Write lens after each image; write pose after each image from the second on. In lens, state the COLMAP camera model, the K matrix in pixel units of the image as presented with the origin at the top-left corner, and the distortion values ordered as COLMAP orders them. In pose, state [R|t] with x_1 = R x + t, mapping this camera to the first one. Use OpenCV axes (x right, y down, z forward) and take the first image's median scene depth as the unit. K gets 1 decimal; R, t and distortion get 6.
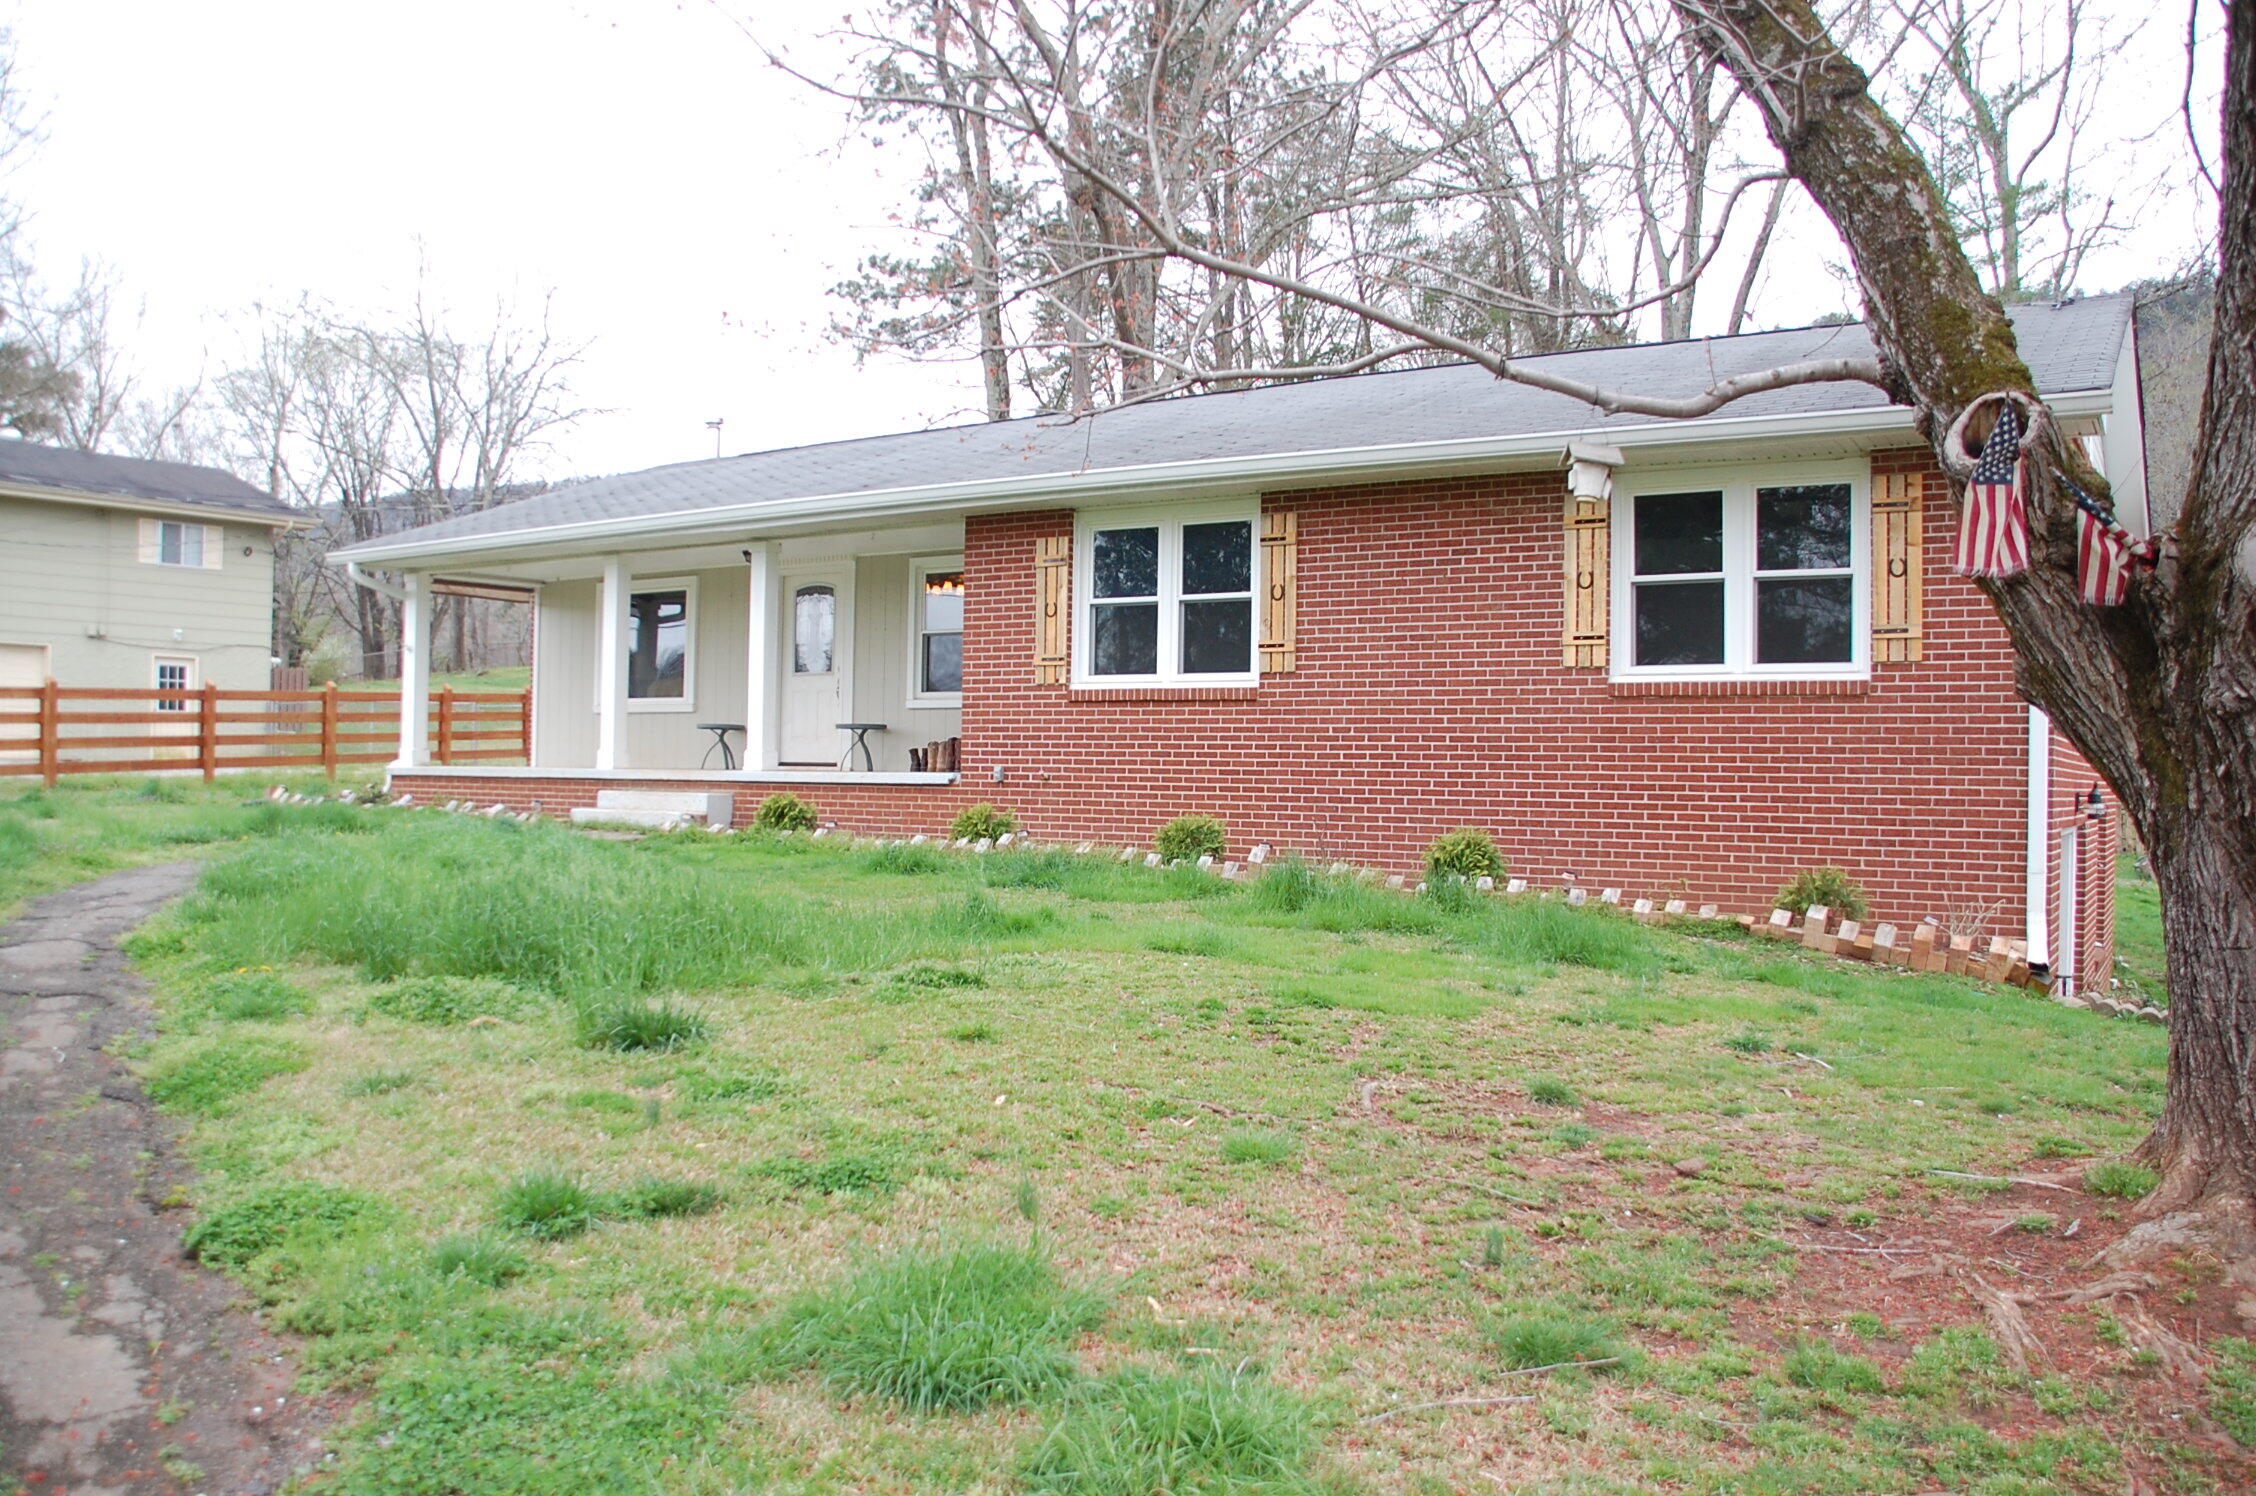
lens RADIAL K [[1787.6, 0, 1126.8], [0, 1787.6, 775.1], [0, 0, 1]] dist [-0.170230, 0.153874]
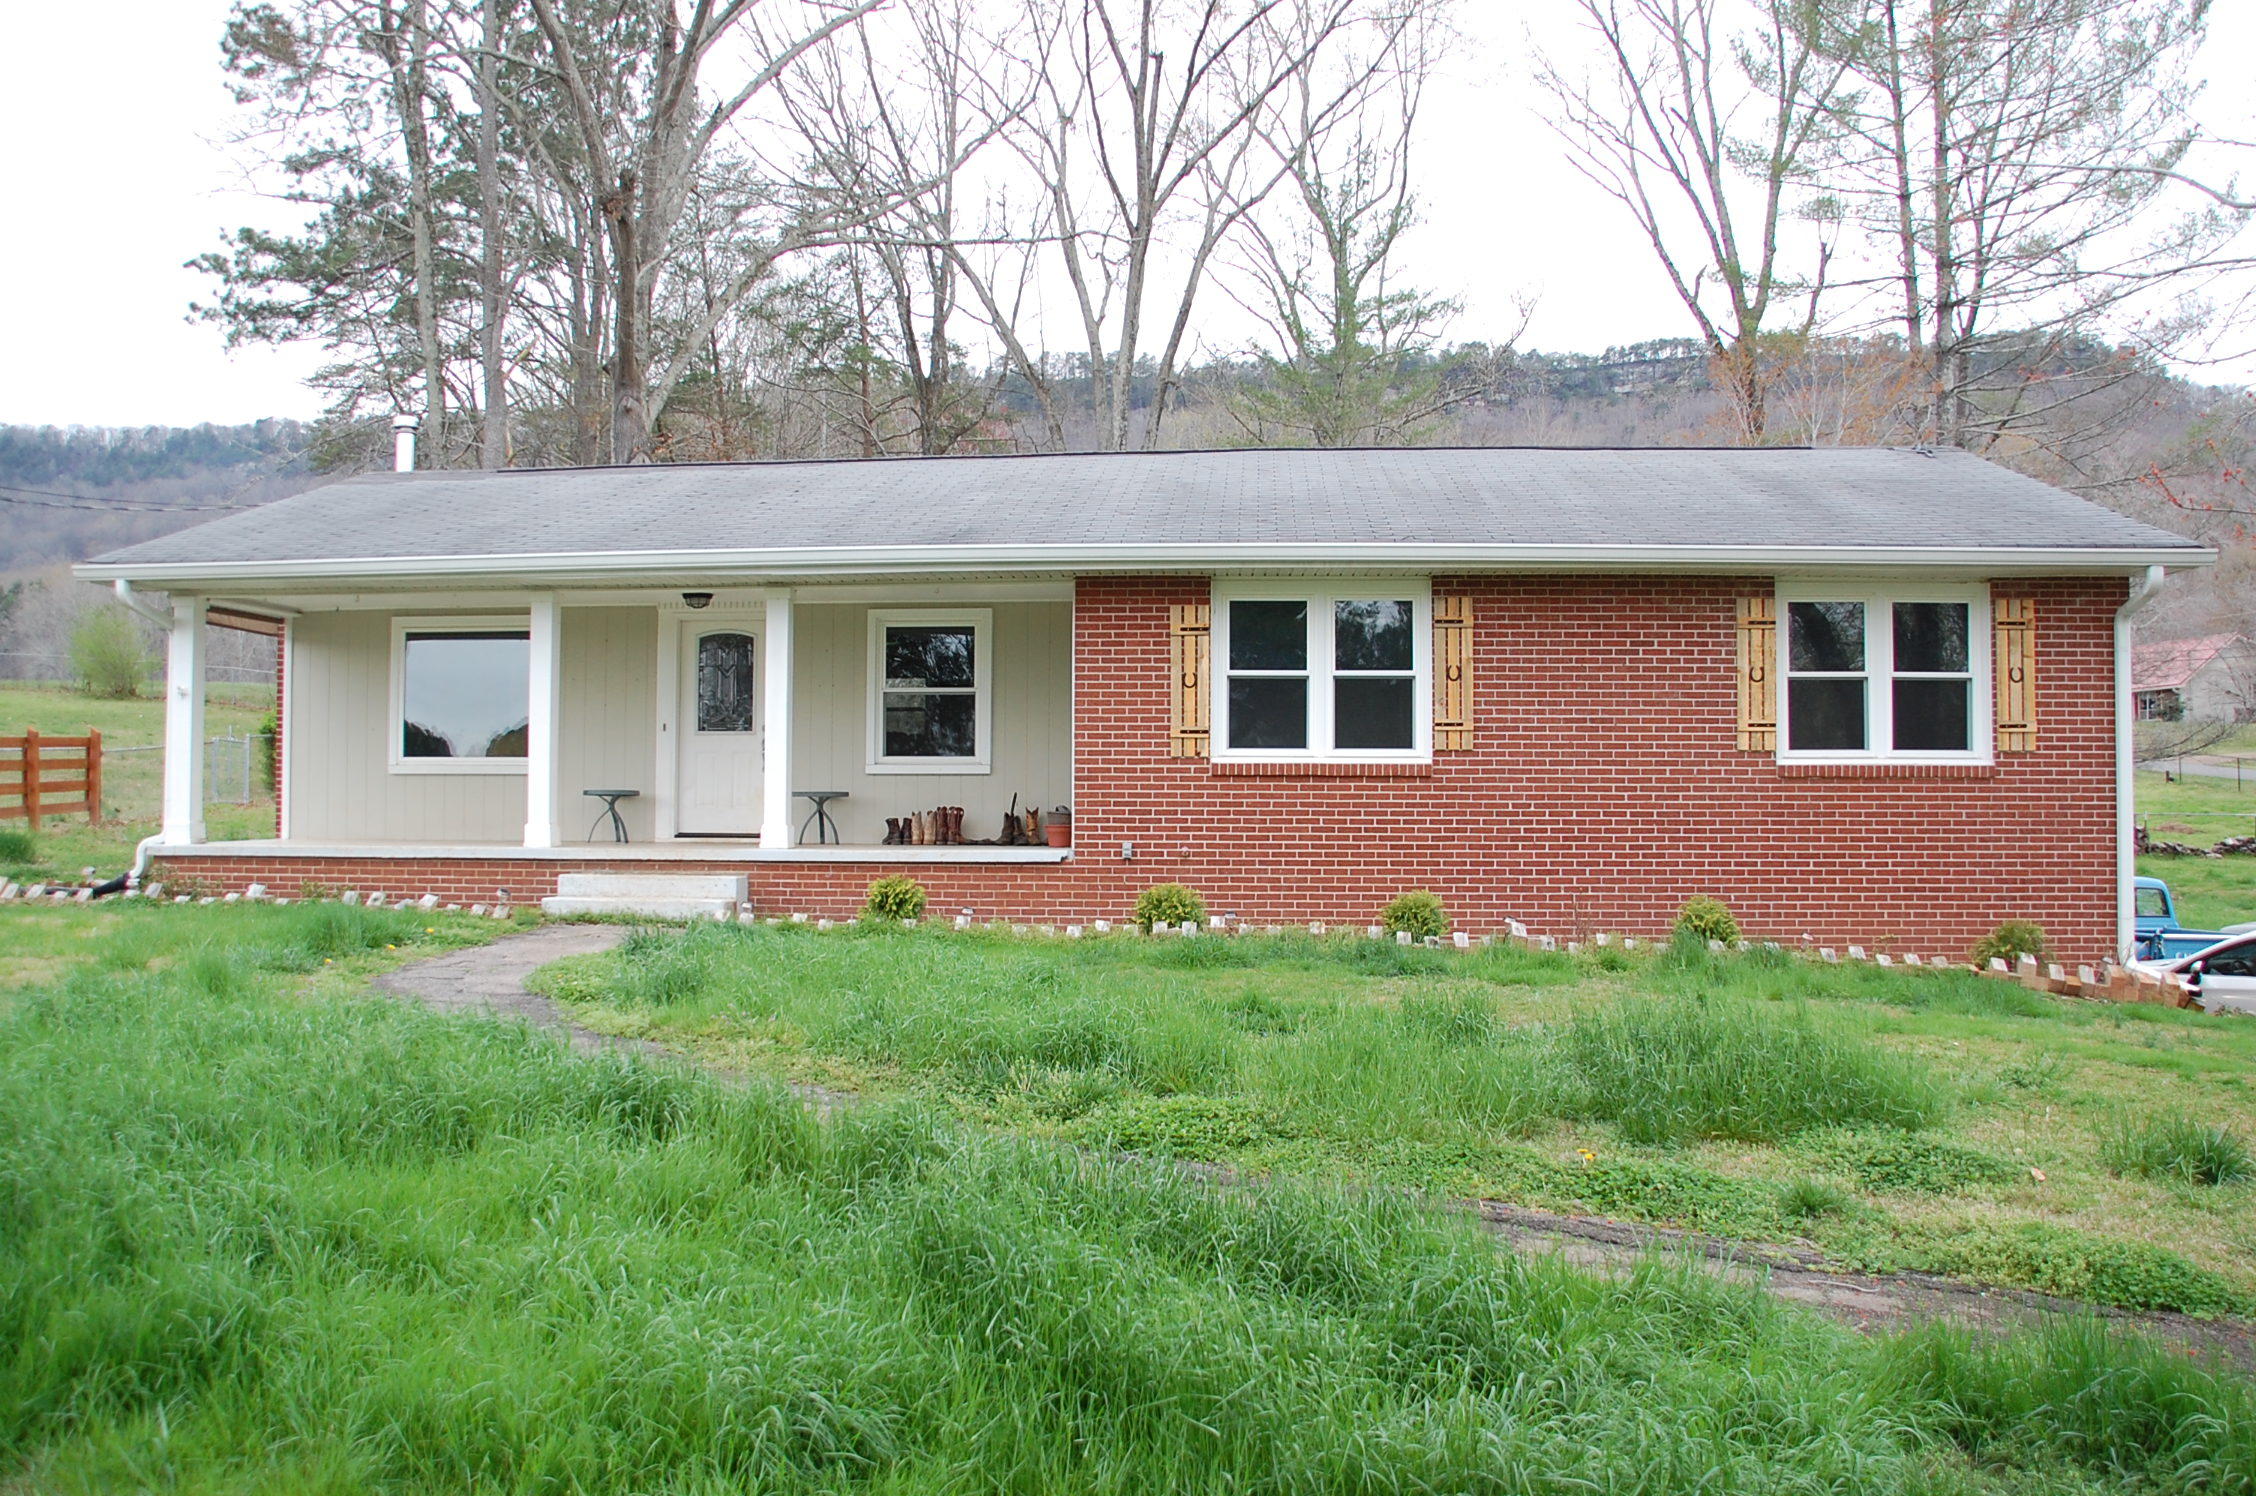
lens RADIAL K [[1787.6, 0, 1126.8], [0, 1787.6, 775.1], [0, 0, 1]] dist [-0.170230, 0.153874]
pose [[0.882639, -0.001768, 0.470048, -0.600553], [0.009327, 0.999862, -0.013752, -0.032286], [-0.469959, 0.016522, 0.882534, 0.186962]]
